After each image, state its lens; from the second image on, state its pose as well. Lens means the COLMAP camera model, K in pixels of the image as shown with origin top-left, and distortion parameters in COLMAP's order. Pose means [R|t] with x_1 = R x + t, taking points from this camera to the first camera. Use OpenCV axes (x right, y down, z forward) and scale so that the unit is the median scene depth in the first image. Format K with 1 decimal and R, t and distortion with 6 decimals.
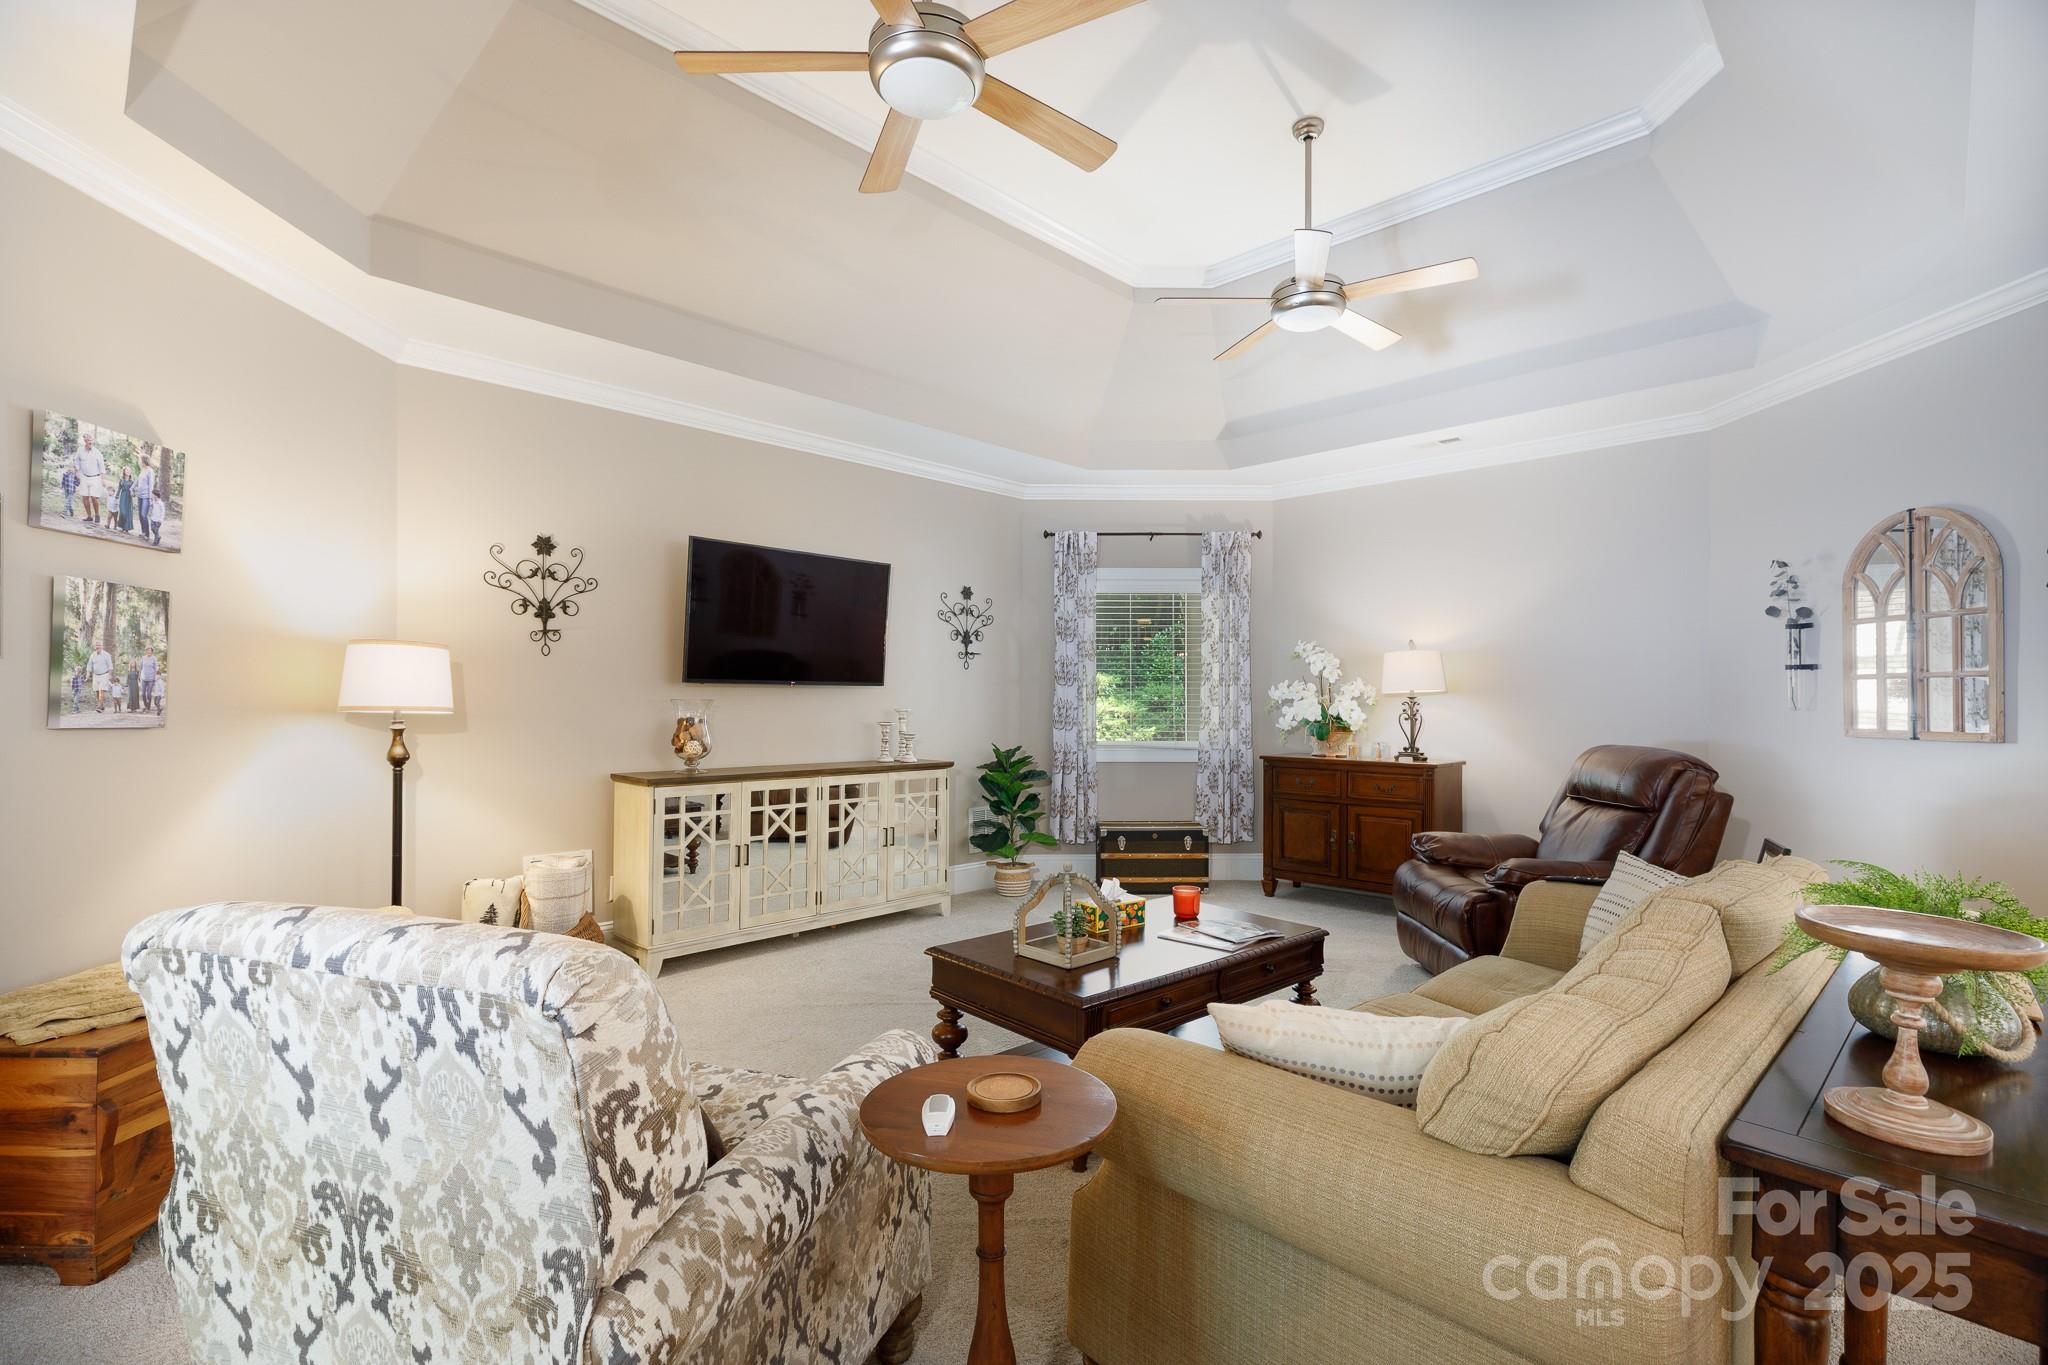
lens RADIAL K [[926.1, 0, 1017.7], [0, 926.1, 695.7], [0, 0, 1]] dist [0.006926, -0.001693]
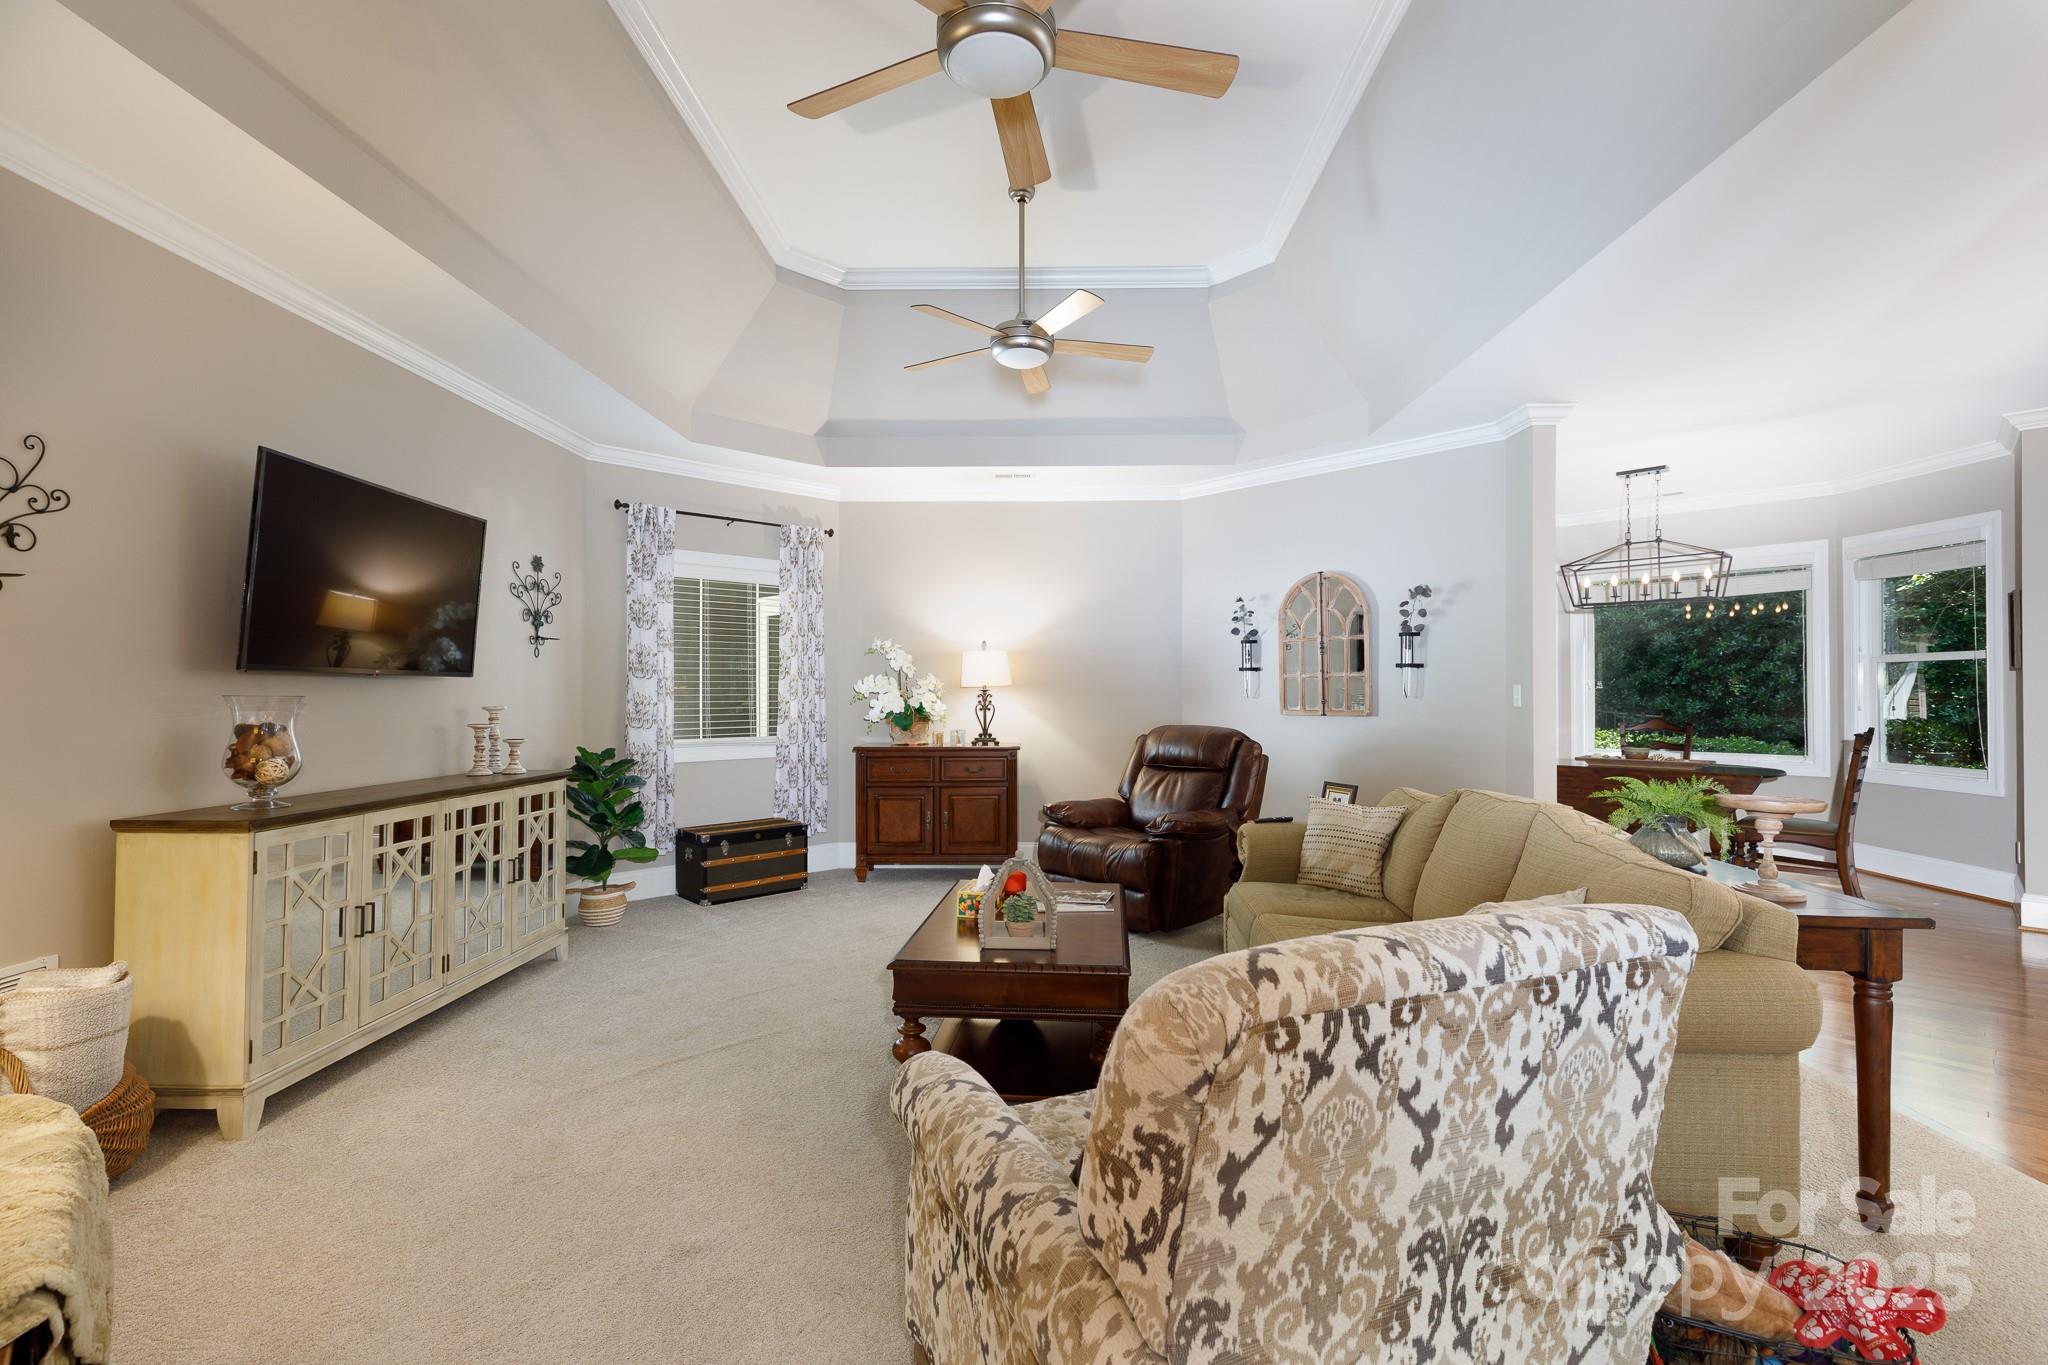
lens RADIAL K [[926.1, 0, 1016.6], [0, 926.1, 680.6], [0, 0, 1]] dist [0.006926, -0.001693]
pose [[0.730586, 0.005045, 0.682802, -0.405829], [0.001953, 0.999953, -0.009478, 0.000712], [-0.682818, 0.008258, 0.730542, 0.152370]]
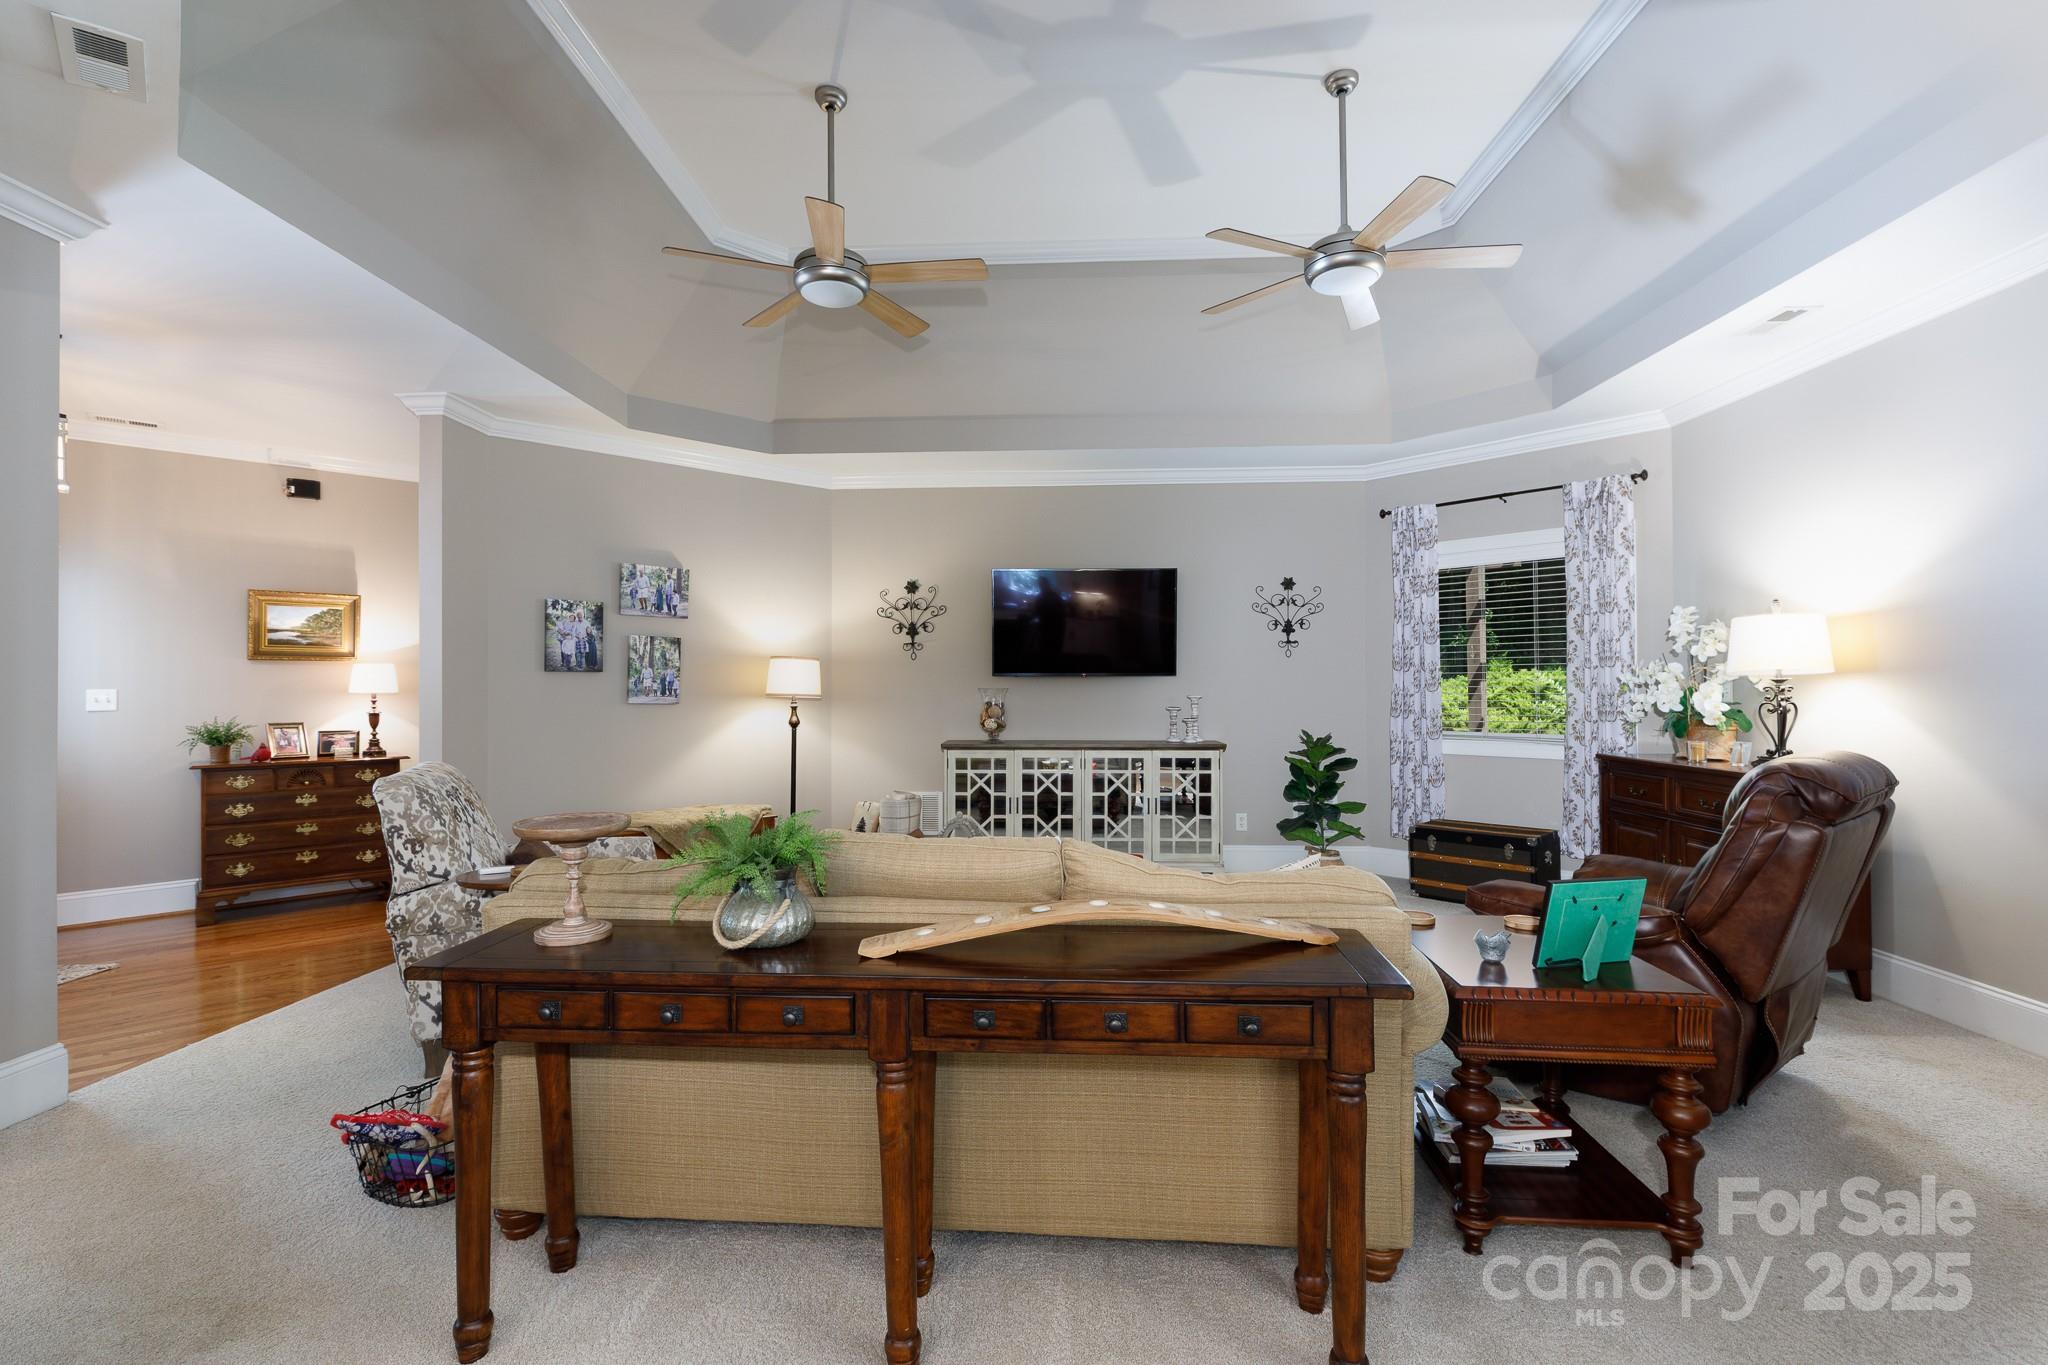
lens RADIAL K [[926.1, 0, 1020.3], [0, 926.1, 667.2], [0, 0, 1]] dist [0.006926, -0.001693]
pose [[0.670031, -0.020916, -0.742039, 0.682177], [0.009177, 0.999760, -0.019895, 0.000524], [0.742277, 0.006521, 0.670062, 0.111065]]
